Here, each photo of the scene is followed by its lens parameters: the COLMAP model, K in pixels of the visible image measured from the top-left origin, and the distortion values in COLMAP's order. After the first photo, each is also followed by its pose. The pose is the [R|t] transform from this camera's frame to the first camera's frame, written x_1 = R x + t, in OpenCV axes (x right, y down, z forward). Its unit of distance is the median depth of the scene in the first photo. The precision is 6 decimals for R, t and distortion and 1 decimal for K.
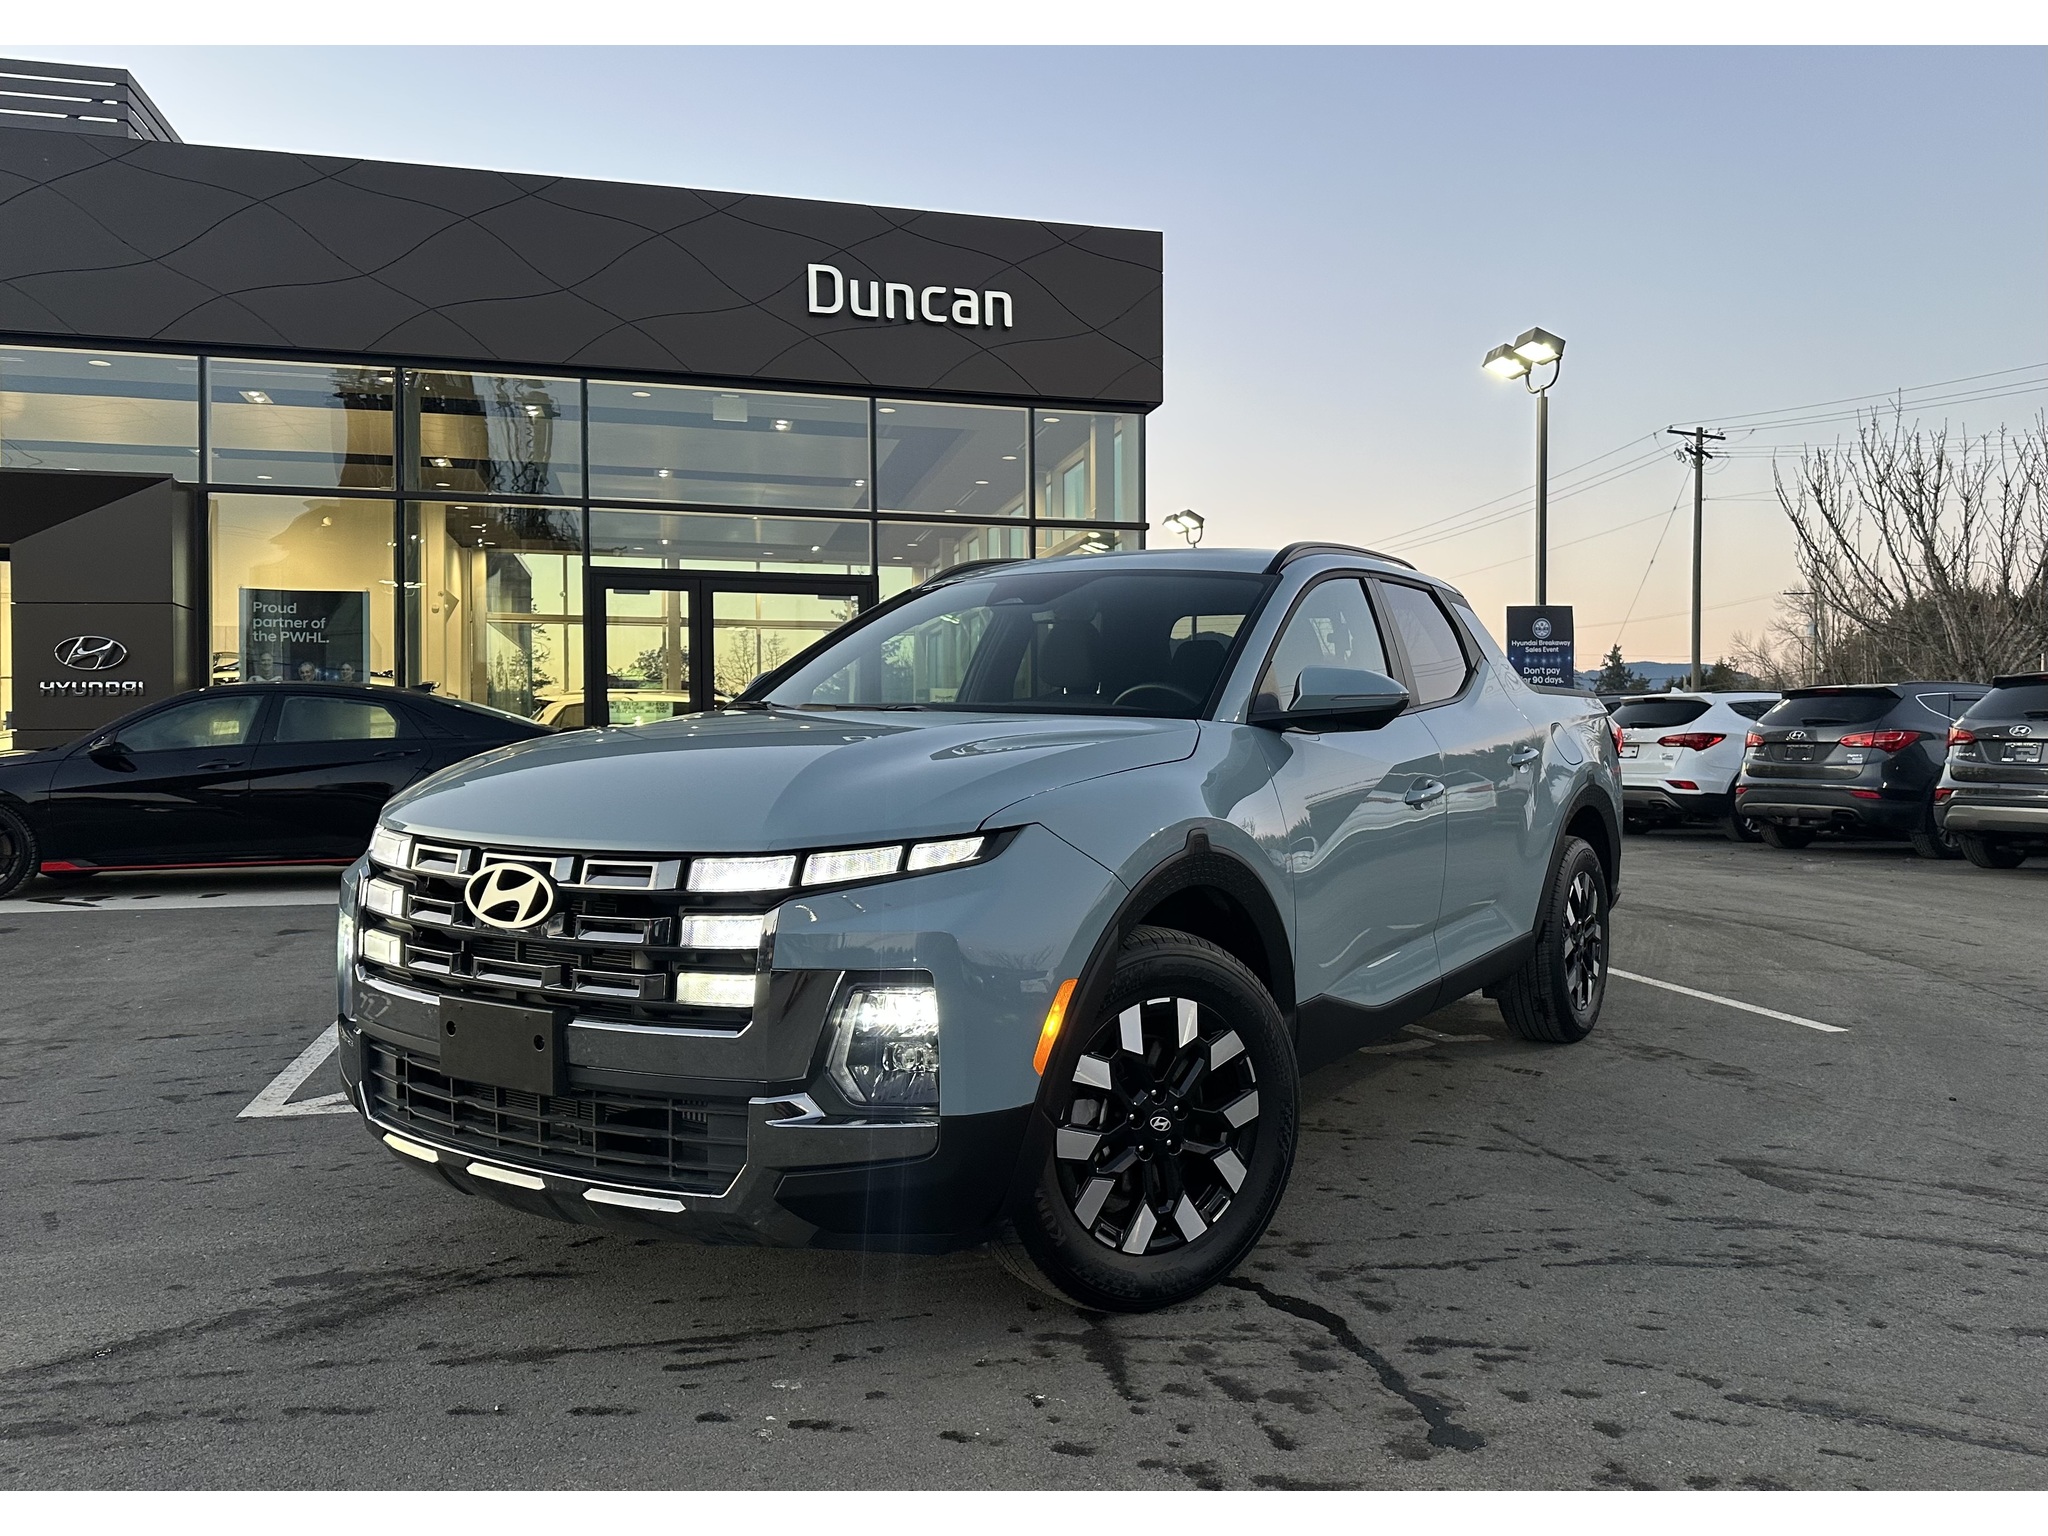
lens RADIAL K [[1541.8, 0, 1097.6], [0, 1541.8, 761.4], [0, 0, 1]] dist [0.106926, -0.185864]
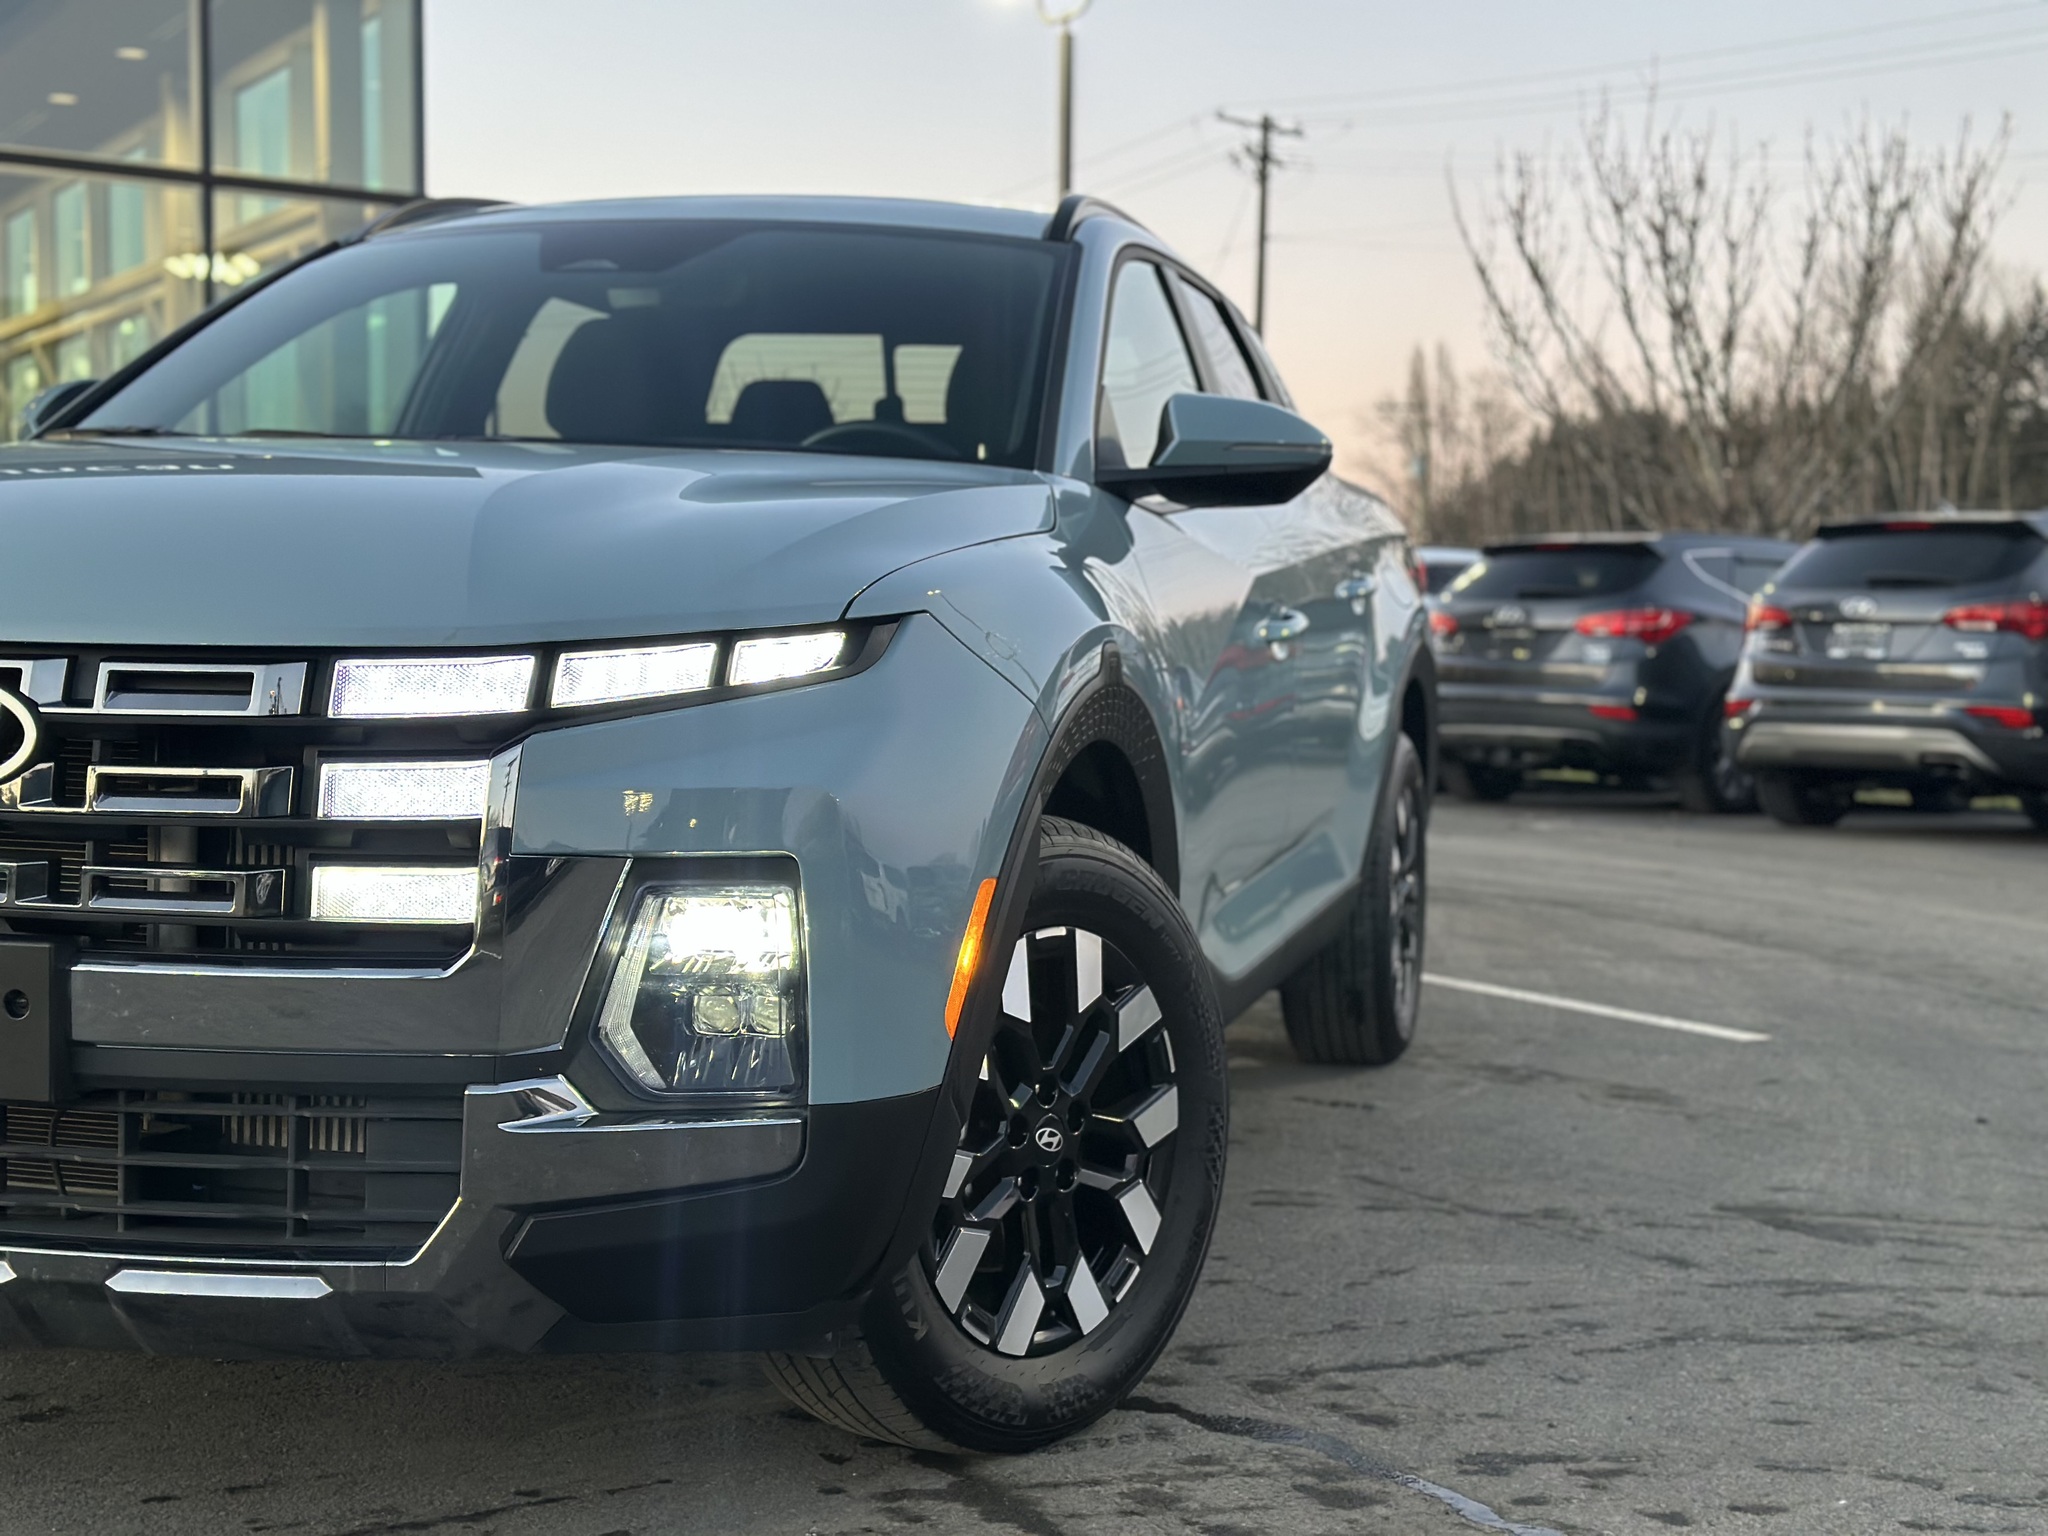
lens RADIAL K [[2821.7, 0, 971.4], [0, 2821.7, 779.6], [0, 0, 1]] dist [-0.017371, 0.796888]
pose [[0.956423, 0.004894, 0.291944, -0.298824], [-0.014386, 0.999435, 0.030373, 0.063579], [-0.291631, -0.033250, 0.955953, -0.015520]]
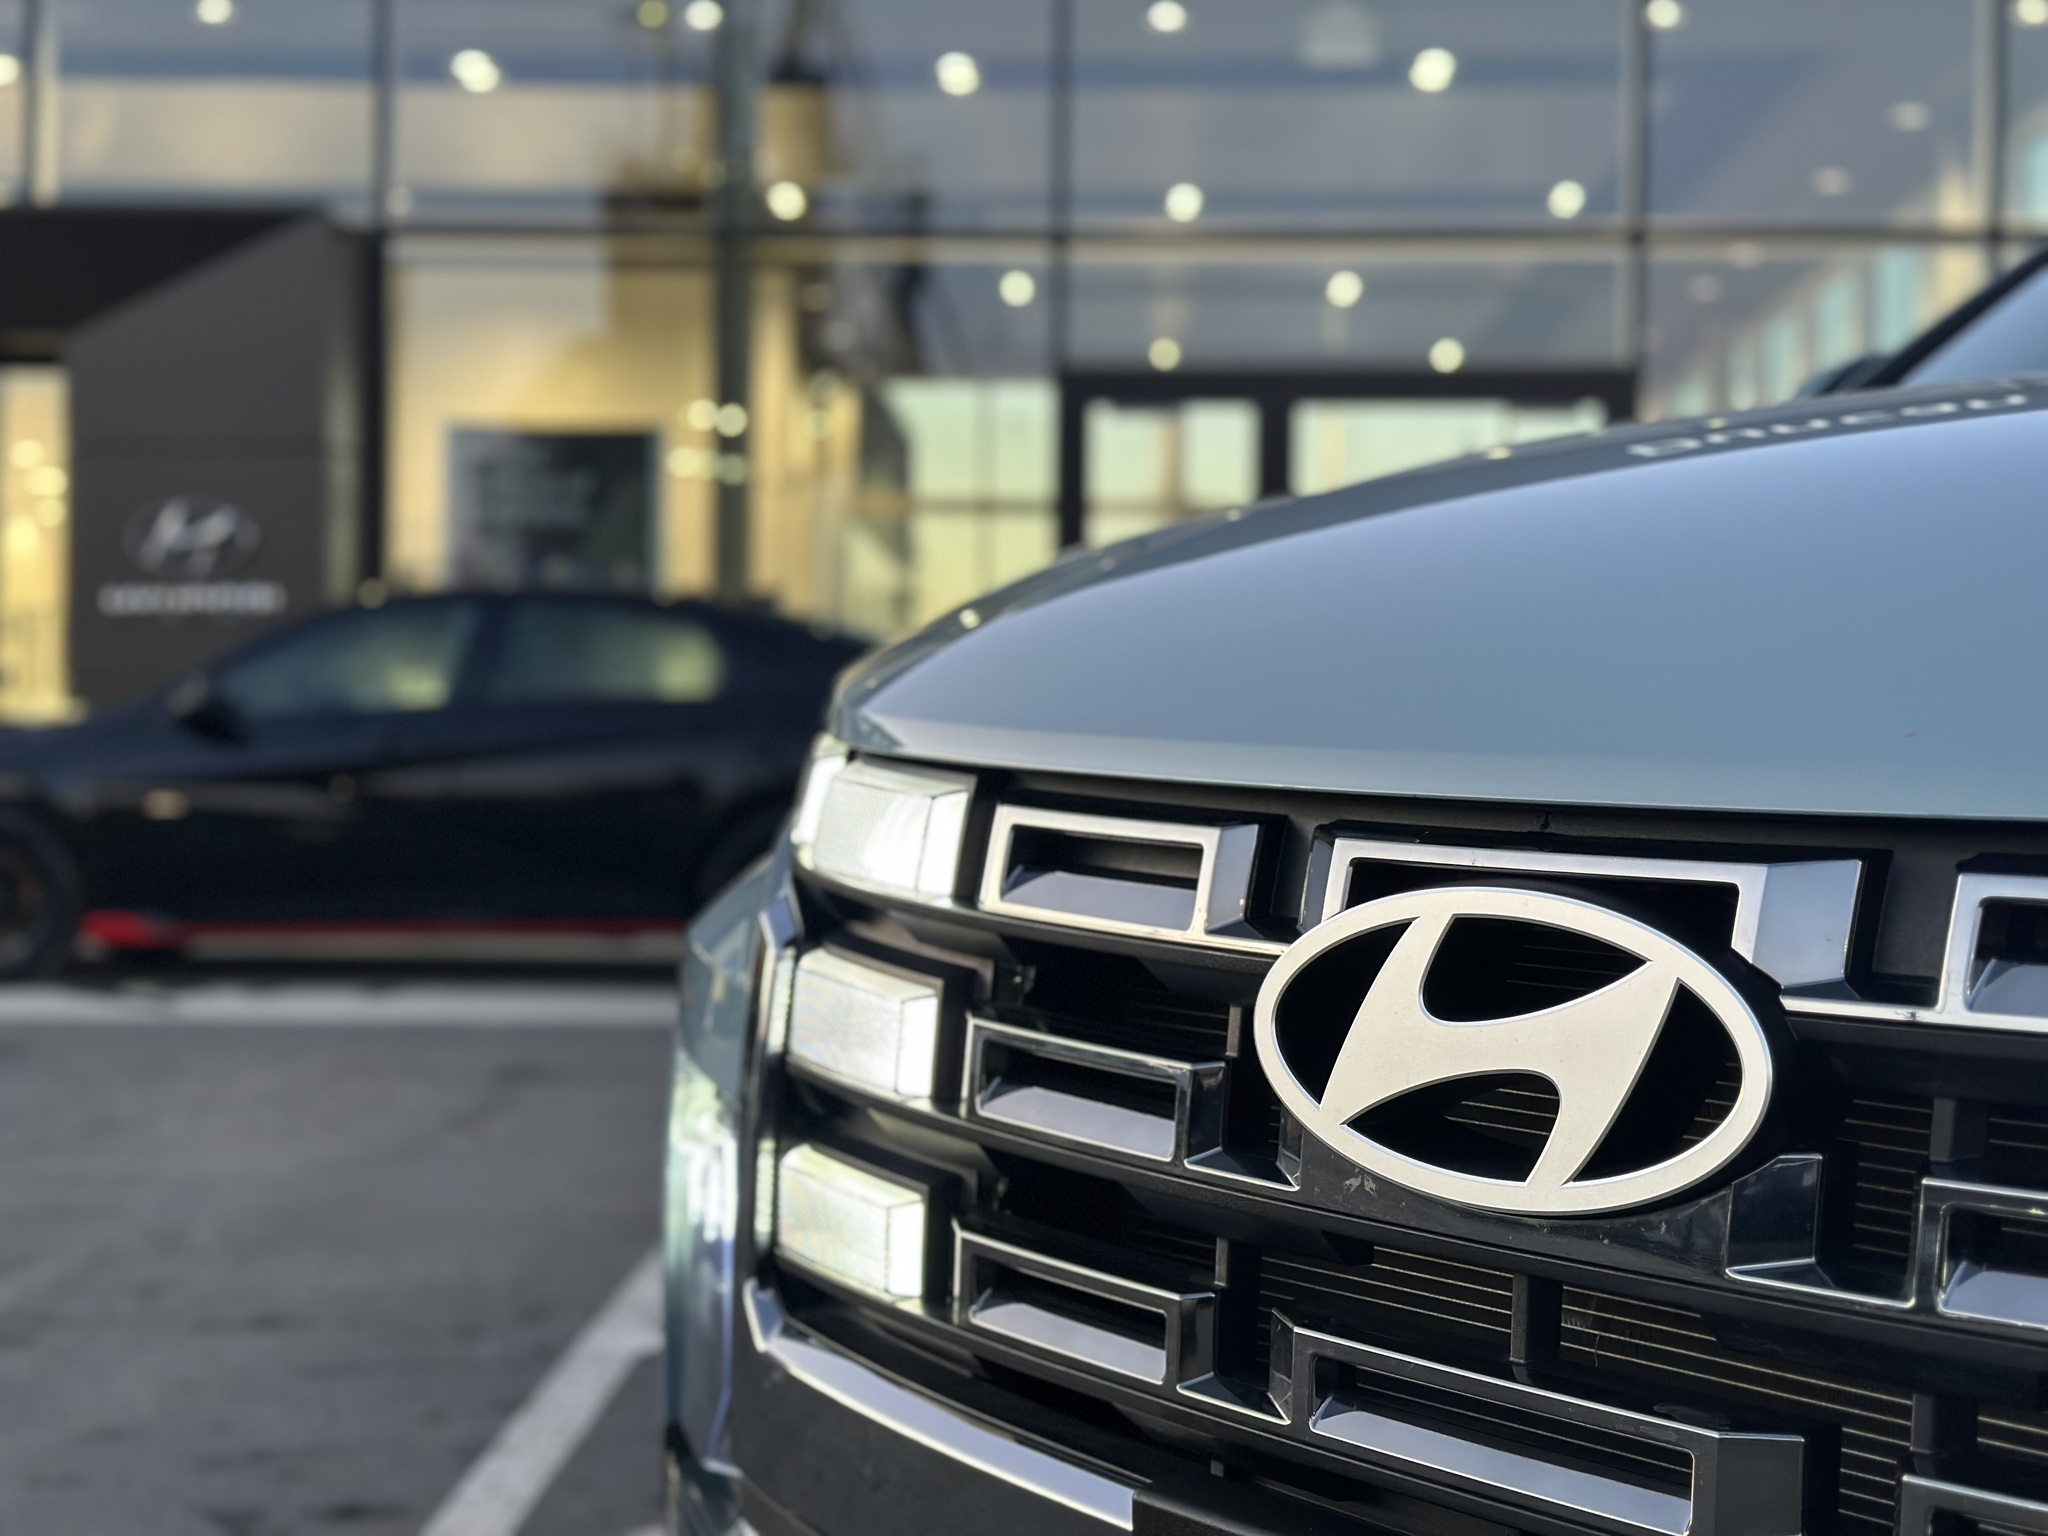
lens RADIAL K [[2821.7, 0, 971.4], [0, 2821.7, 779.6], [0, 0, 1]] dist [-0.017371, 0.796888]
pose [[0.949453, 0.015039, -0.313549, -0.305231], [-0.017049, 0.999848, -0.003668, 0.050474], [0.313447, 0.008828, 0.949565, 0.590436]]
